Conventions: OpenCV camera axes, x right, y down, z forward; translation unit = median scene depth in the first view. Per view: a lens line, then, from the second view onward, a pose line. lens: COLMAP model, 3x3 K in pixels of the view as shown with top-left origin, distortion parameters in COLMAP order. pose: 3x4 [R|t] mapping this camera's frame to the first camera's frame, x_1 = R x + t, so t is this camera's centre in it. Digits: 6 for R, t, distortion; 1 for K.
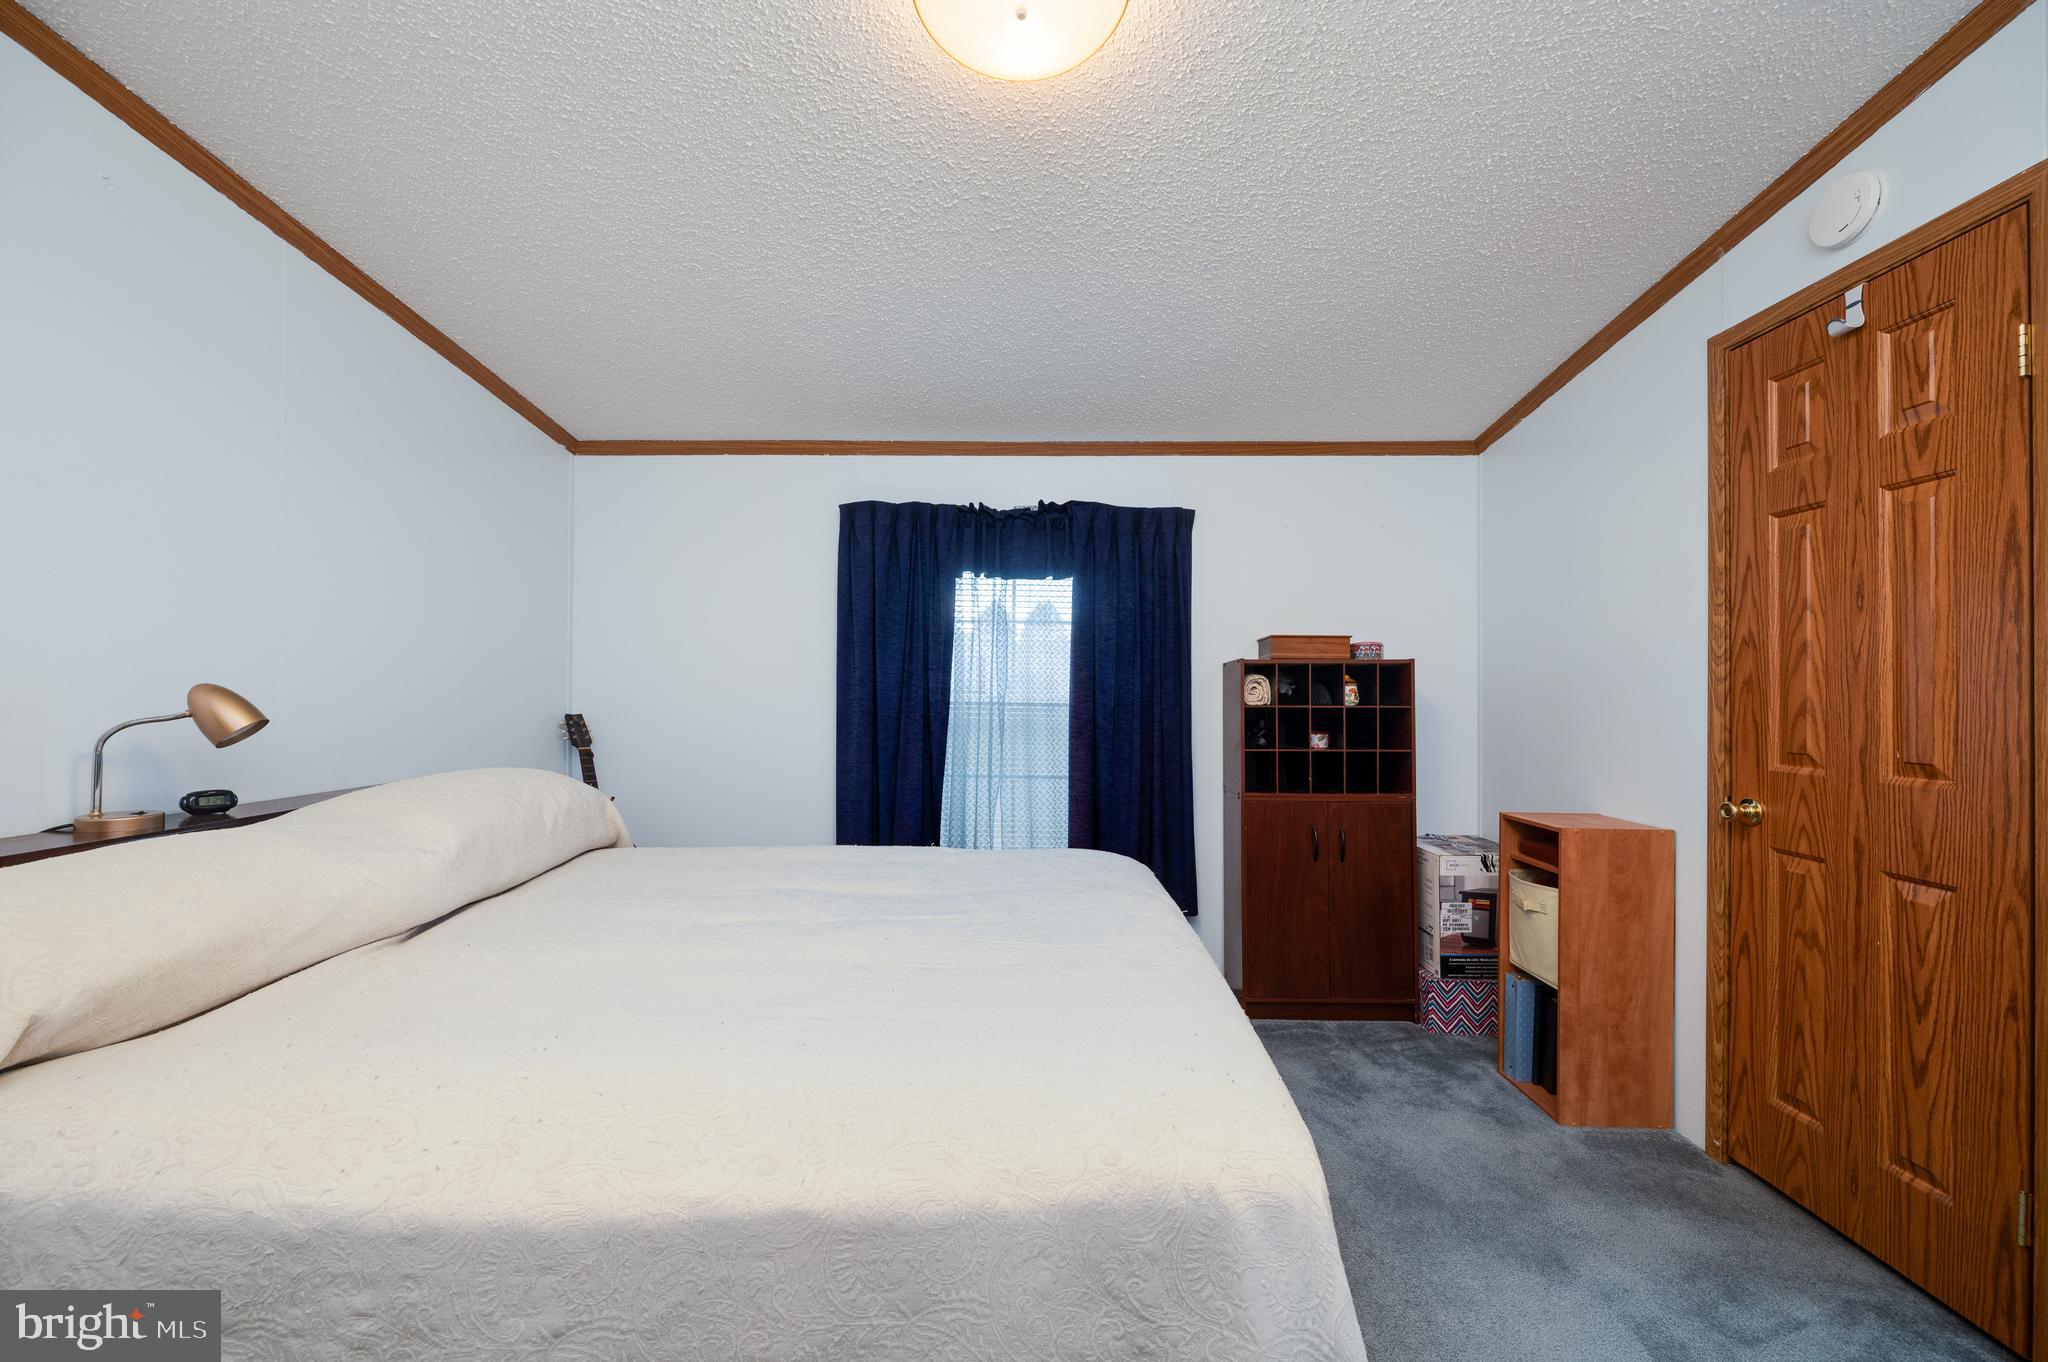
lens RADIAL K [[800.0, 0, 1030.6], [0, 800.0, 688.7], [0, 0, 1]] dist [-0.002105, 0.000059]
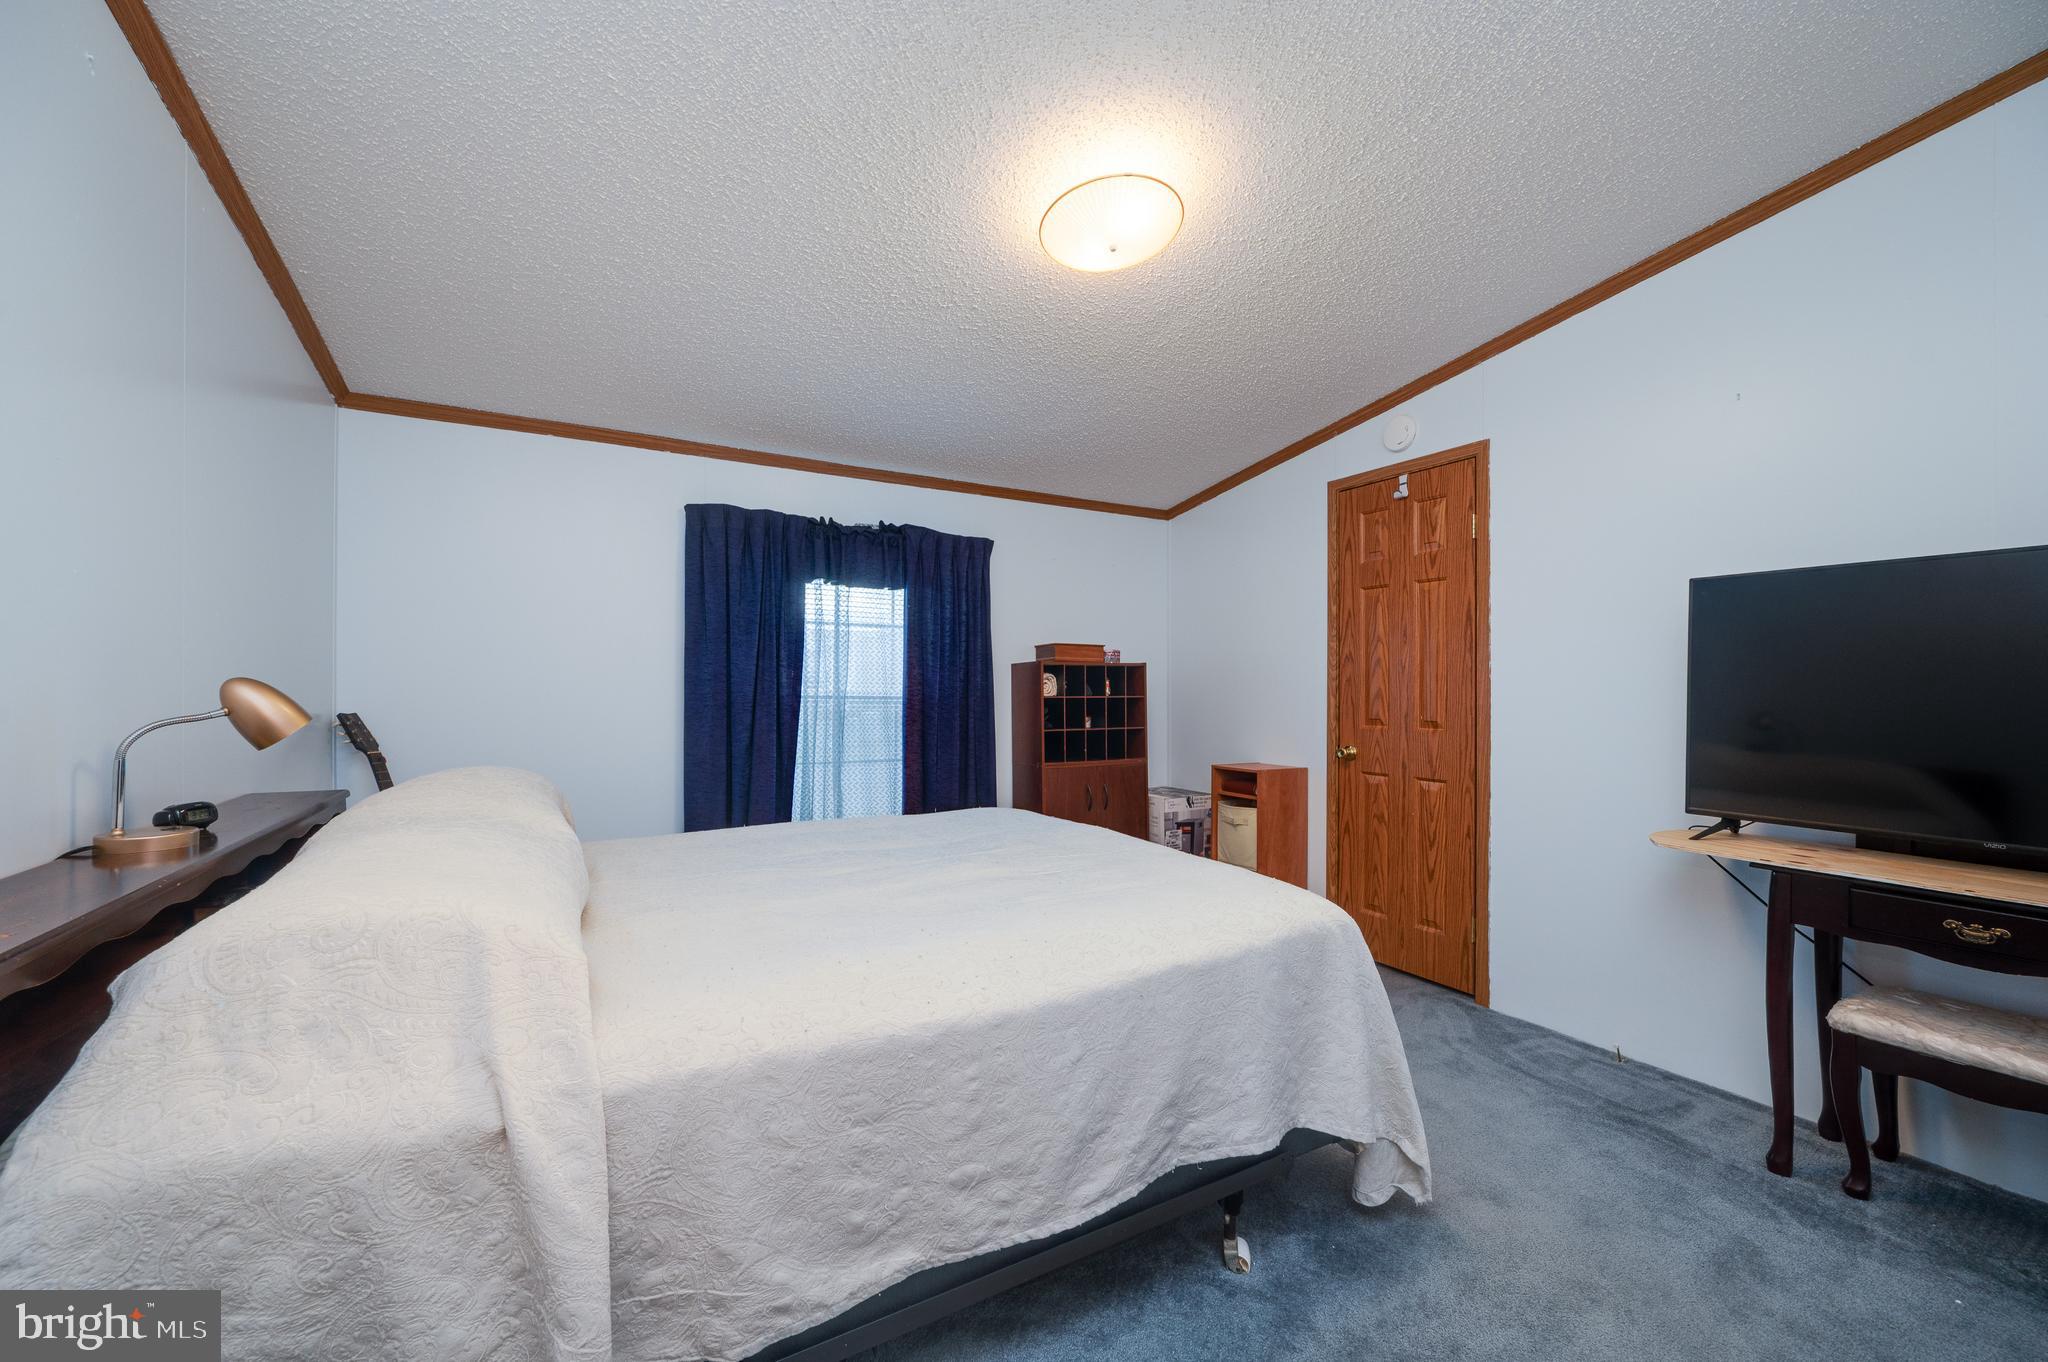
lens RADIAL K [[800.0, 0, 1030.6], [0, 800.0, 688.7], [0, 0, 1]] dist [-0.002105, 0.000059]
pose [[0.858340, -0.002589, 0.513075, -0.602361], [-0.000395, 0.999984, 0.005708, 0.000849], [-0.513082, -0.005102, 0.858325, -0.161198]]
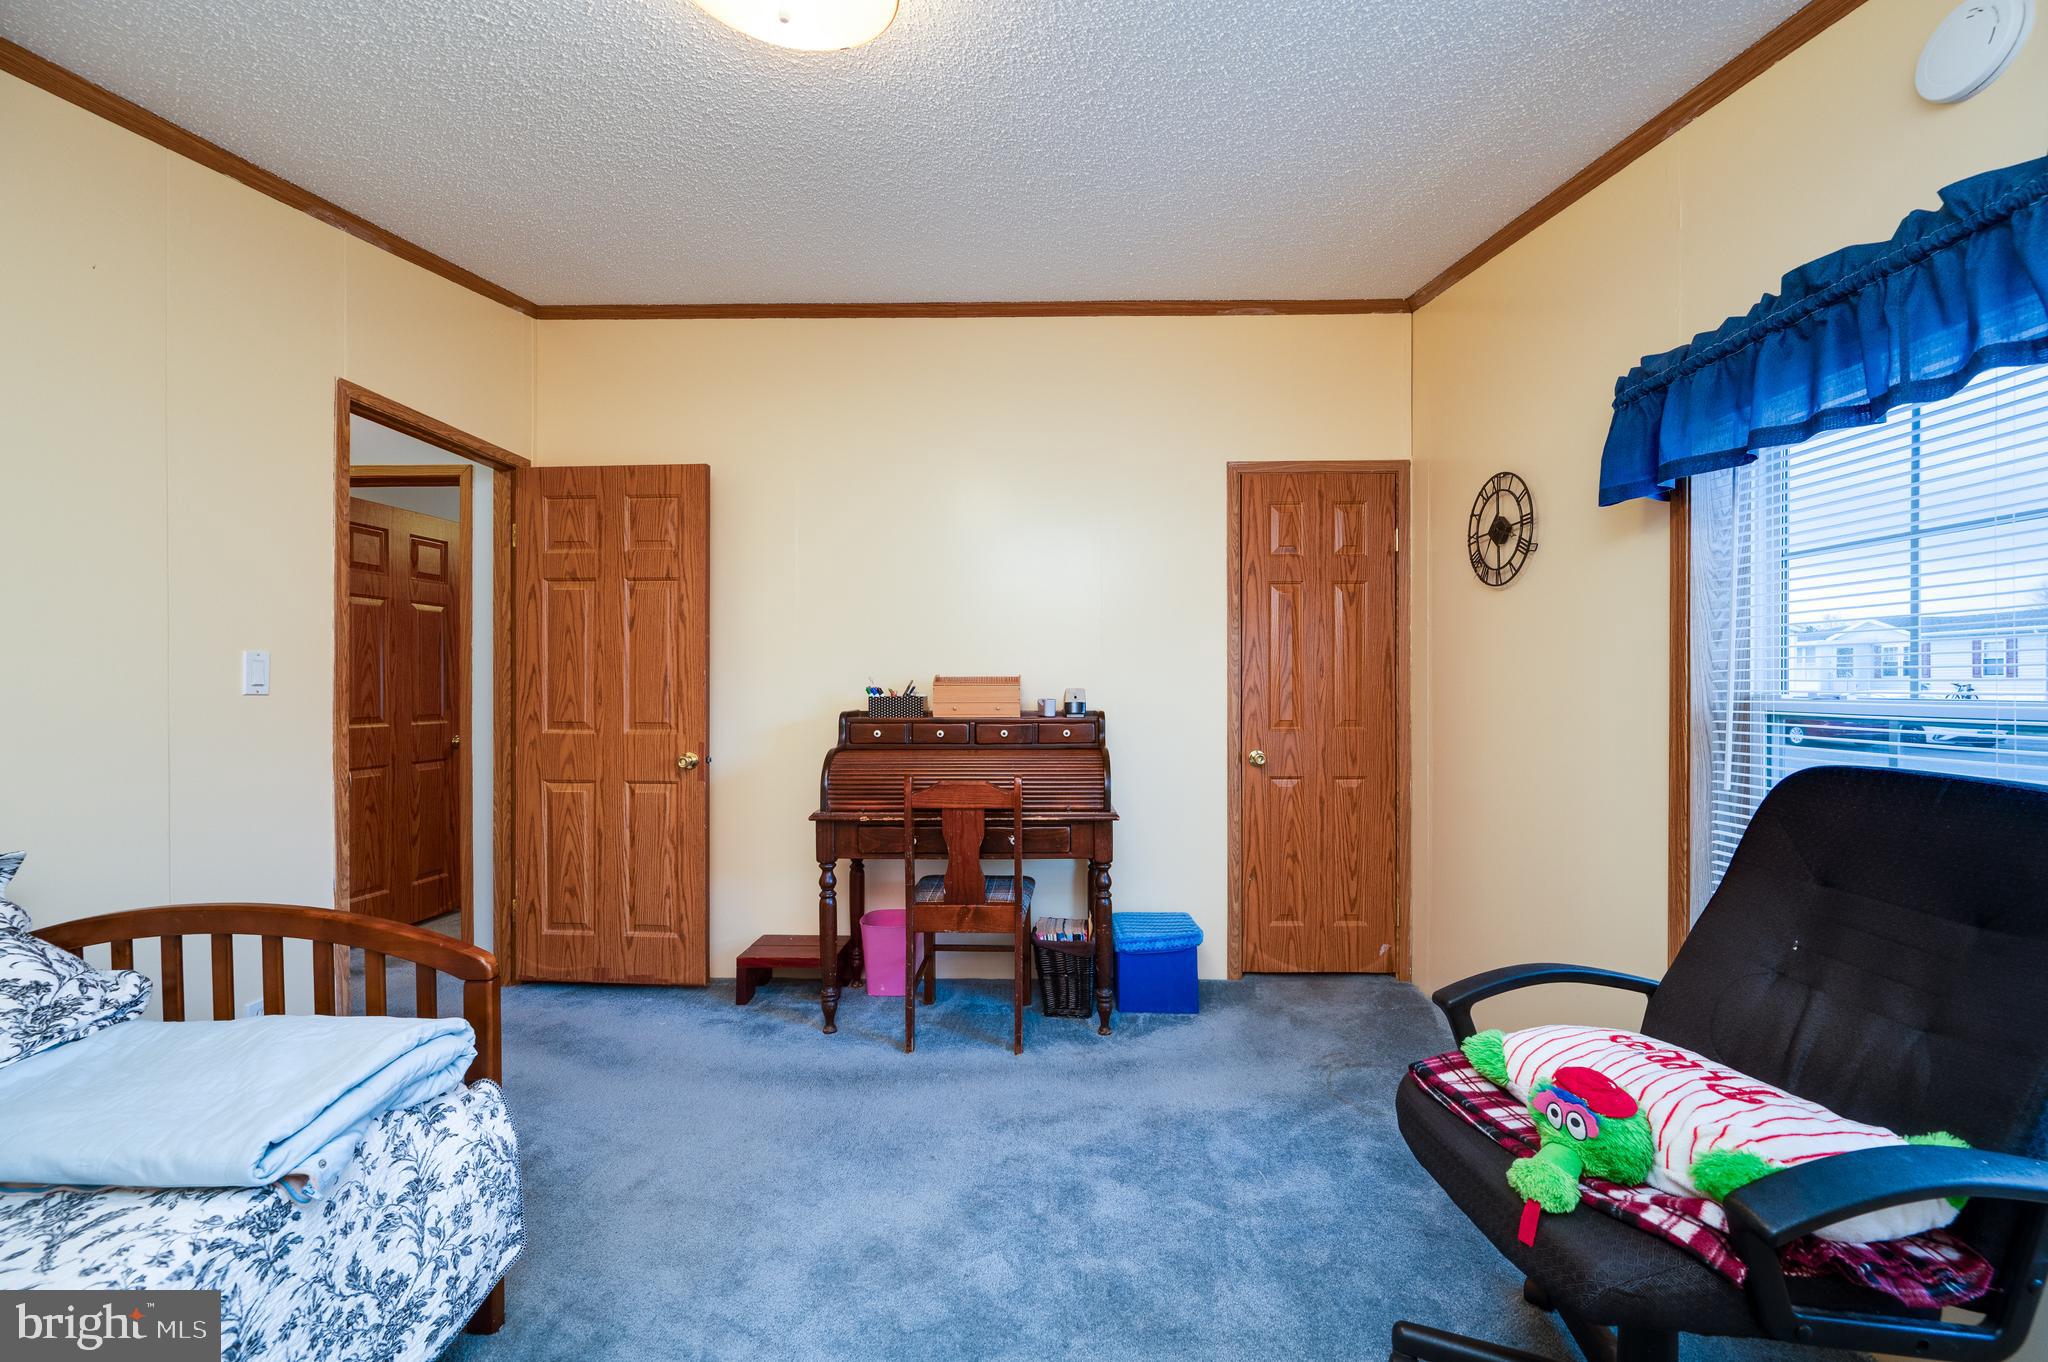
lens RADIAL K [[800.0, 0, 1030.6], [0, 800.0, 688.7], [0, 0, 1]] dist [-0.002105, 0.000059]
pose [[0.010045, -0.012752, 0.999868, -0.732698], [-0.002659, 0.999915, 0.012779, -0.077849], [-0.999946, -0.002787, 0.010011, 1.389361]]
